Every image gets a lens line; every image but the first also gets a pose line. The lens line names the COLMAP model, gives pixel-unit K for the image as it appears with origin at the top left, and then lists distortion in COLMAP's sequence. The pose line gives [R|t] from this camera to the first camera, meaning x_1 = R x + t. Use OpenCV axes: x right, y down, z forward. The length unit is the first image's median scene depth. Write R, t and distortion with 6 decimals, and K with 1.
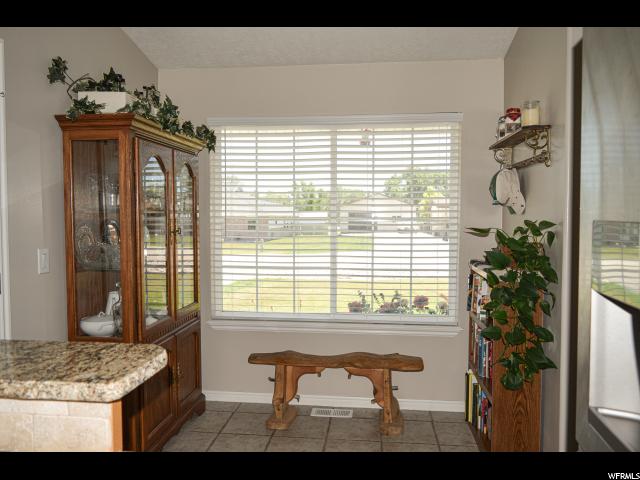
lens RADIAL K [[510.0, 0, 319.9], [0, 510.0, 240.8], [0, 0, 1]] dist [-0.006728, -0.009881]
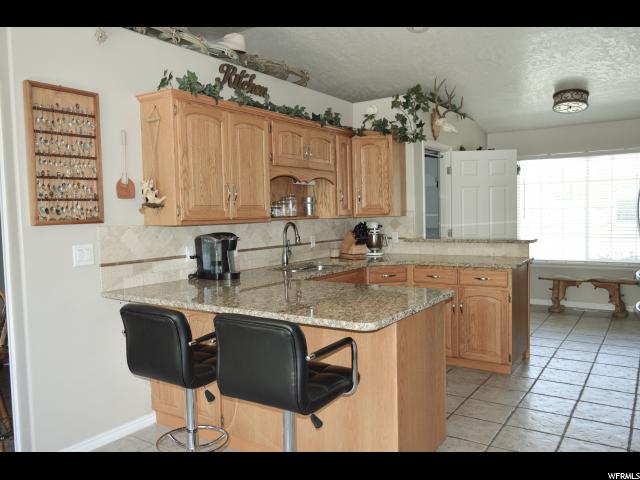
lens RADIAL K [[510.0, 0, 318.7], [0, 510.0, 239.5], [0, 0, 1]] dist [-0.006728, -0.009881]
pose [[0.895239, 0.004905, -0.445560, -0.023045], [-0.000346, 0.999947, 0.010314, 0.061179], [0.445587, -0.009079, 0.895193, -1.178397]]
